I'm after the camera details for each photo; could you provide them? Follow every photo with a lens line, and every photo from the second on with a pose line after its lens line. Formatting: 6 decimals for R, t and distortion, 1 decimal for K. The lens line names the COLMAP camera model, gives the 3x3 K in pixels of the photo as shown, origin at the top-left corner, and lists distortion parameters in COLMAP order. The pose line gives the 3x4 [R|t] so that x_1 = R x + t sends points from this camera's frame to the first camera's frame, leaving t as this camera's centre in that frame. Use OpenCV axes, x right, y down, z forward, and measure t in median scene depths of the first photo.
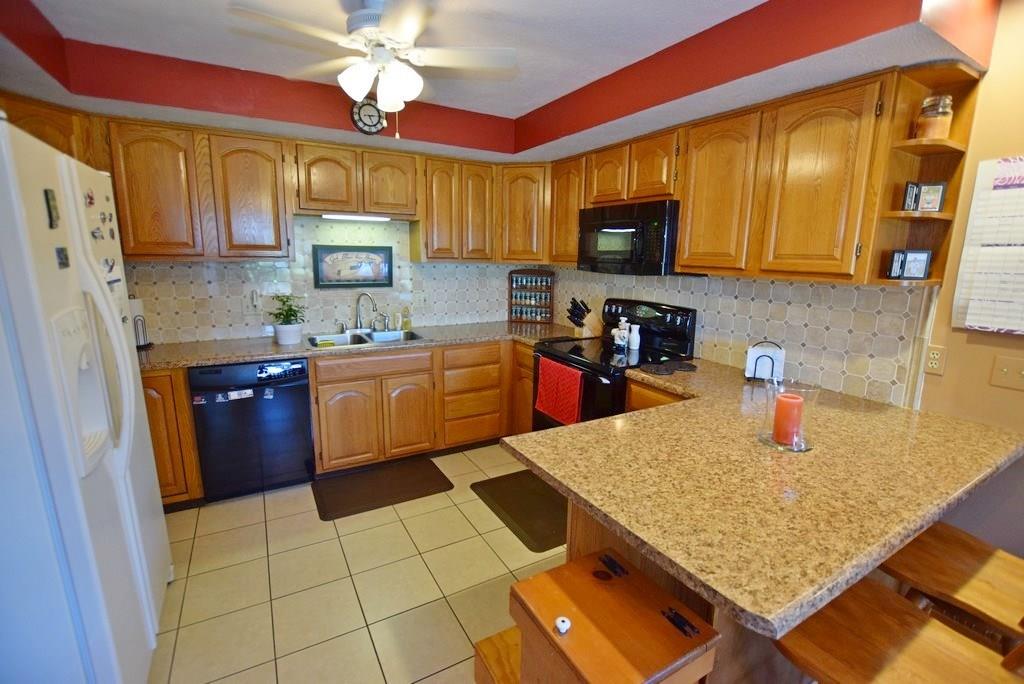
lens RADIAL K [[449.2, 0, 511.6], [0, 449.2, 342.3], [0, 0, 1]] dist [-0.028272, 0.001427]
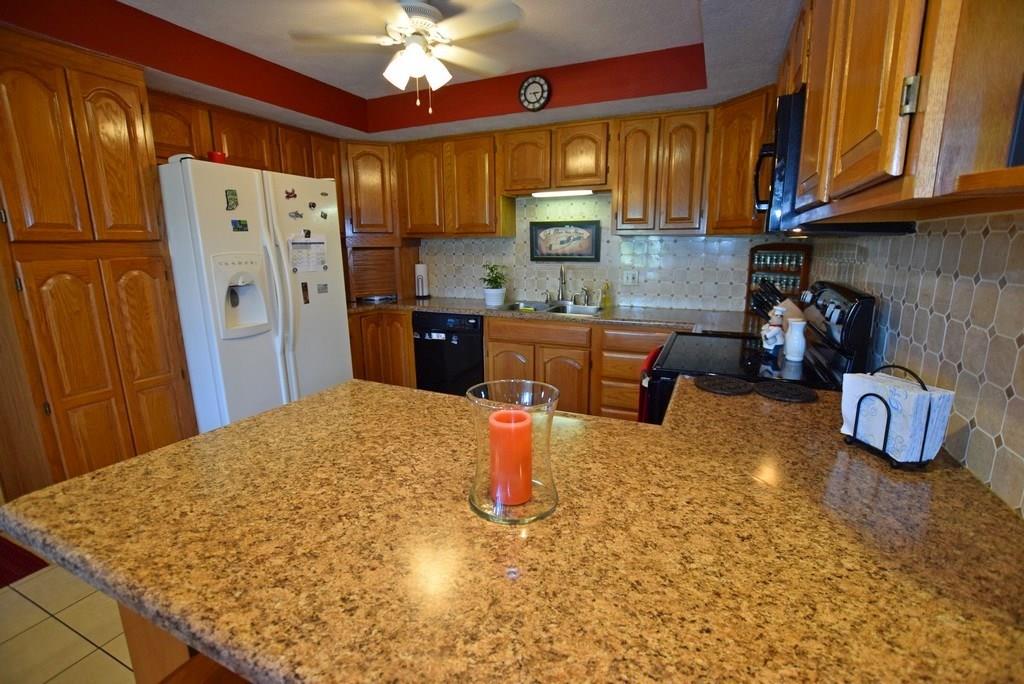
lens RADIAL K [[449.2, 0, 514.0], [0, 449.2, 339.7], [0, 0, 1]] dist [-0.028272, 0.001427]
pose [[0.587419, 0.144728, -0.796237, 0.583801], [-0.139549, 0.987256, 0.076497, -0.006672], [0.797161, 0.066179, 0.600129, 0.371480]]
